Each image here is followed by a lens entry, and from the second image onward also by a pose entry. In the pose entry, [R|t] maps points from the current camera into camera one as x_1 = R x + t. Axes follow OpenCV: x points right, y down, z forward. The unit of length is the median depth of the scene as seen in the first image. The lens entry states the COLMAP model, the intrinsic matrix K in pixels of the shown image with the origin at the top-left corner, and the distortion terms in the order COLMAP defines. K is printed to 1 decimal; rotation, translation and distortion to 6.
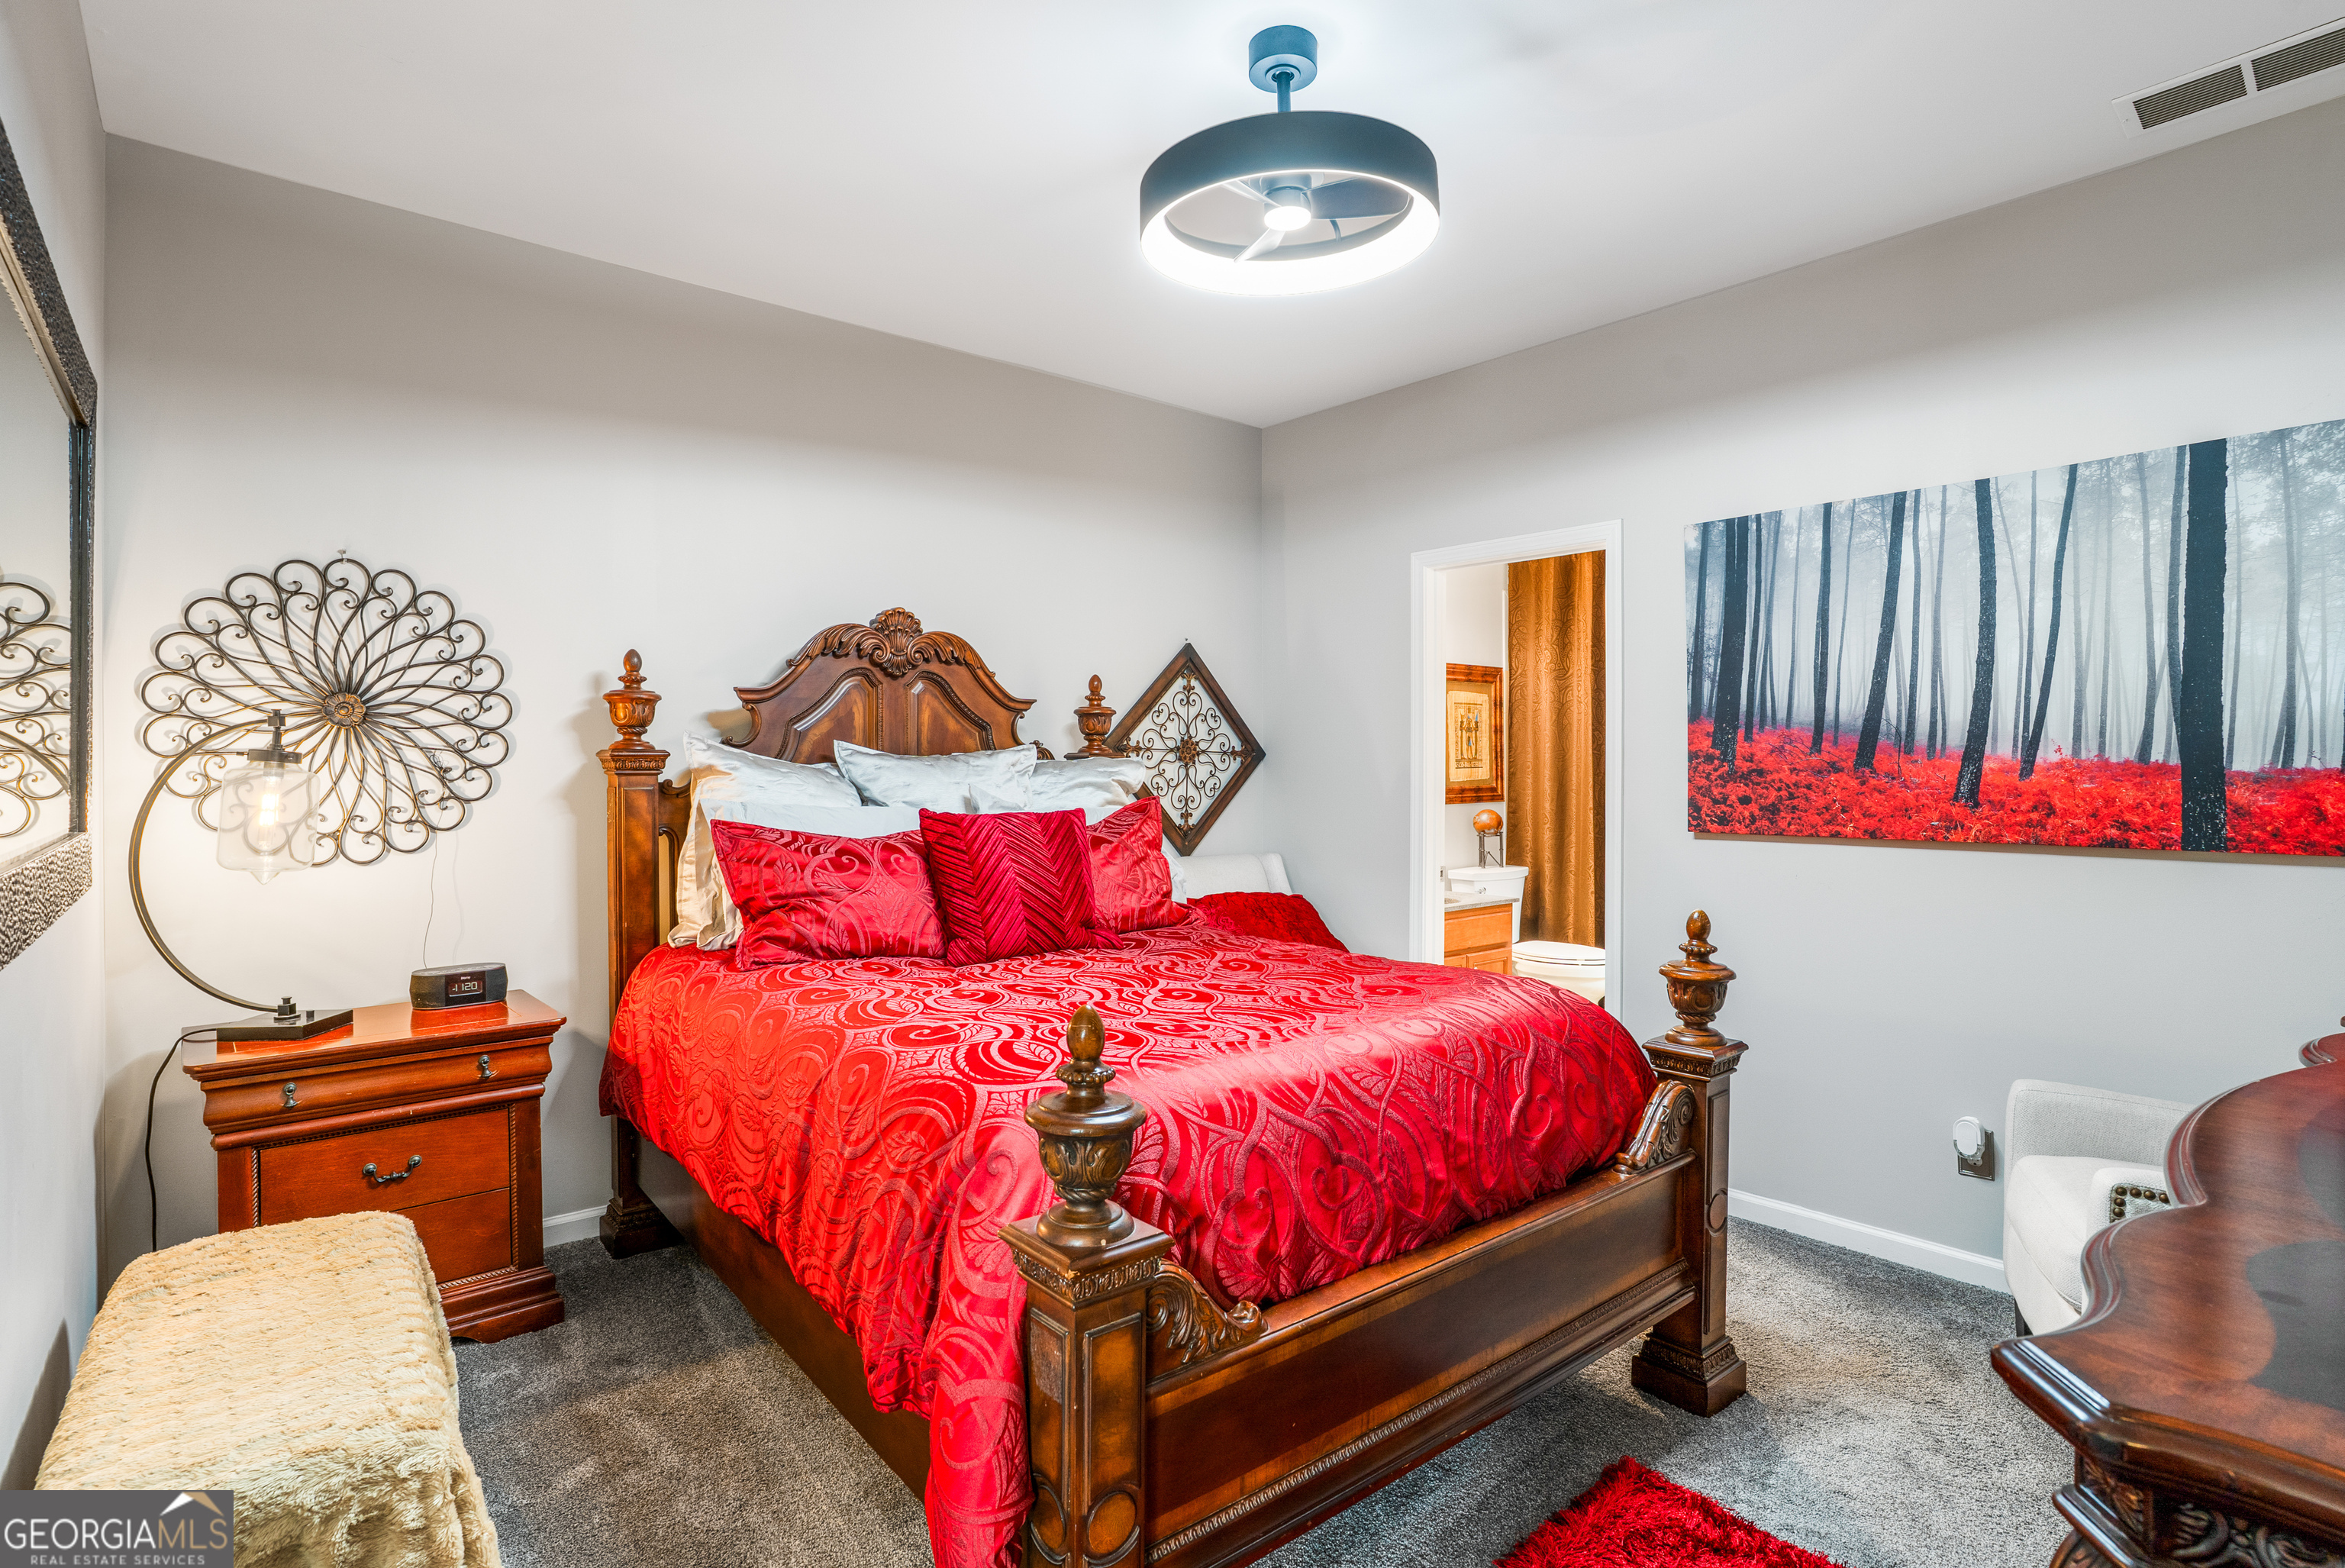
lens RADIAL K [[1153.1, 0, 1178.3], [0, 1153.1, 779.2], [0, 0, 1]] dist [-0.055300, 0.028002]
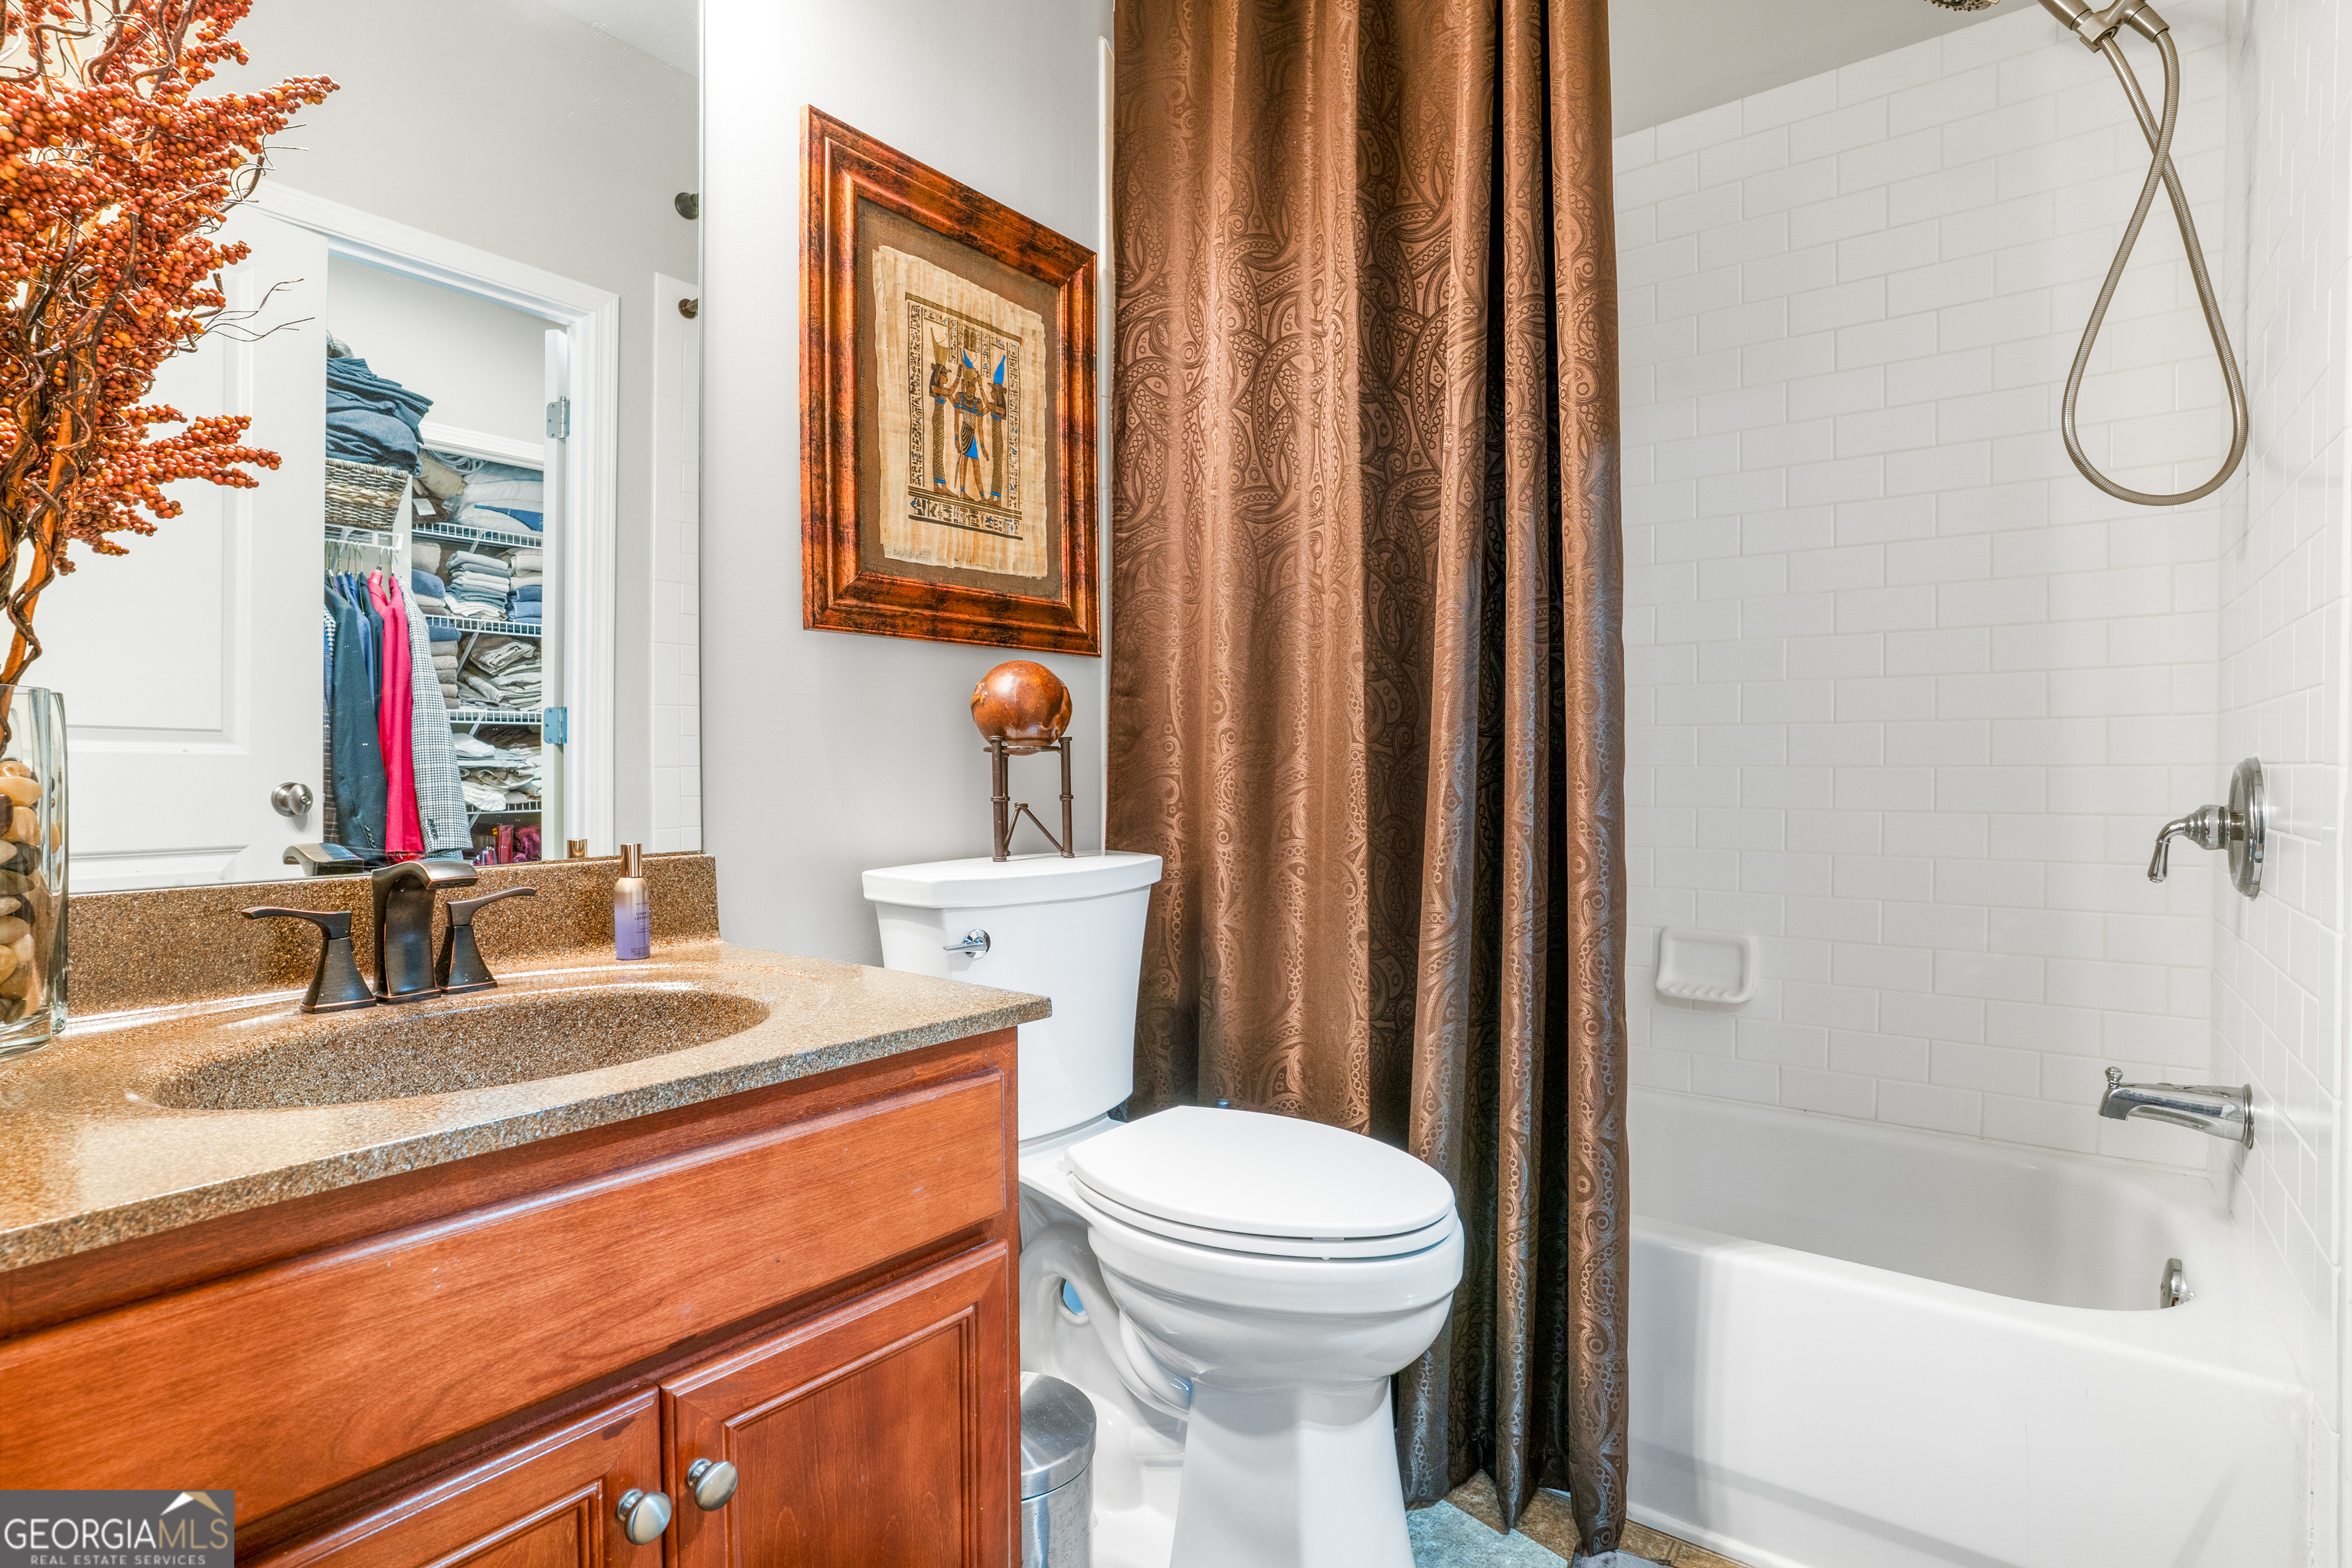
lens RADIAL K [[1156.5, 0, 1175.5], [0, 1156.5, 780.5], [0, 0, 1]] dist [-0.055300, 0.028002]
pose [[0.976140, -0.001286, 0.217140, 0.239174], [0.000828, 0.999997, 0.002199, 0.055135], [-0.217143, -0.001966, 0.976138, 0.689154]]
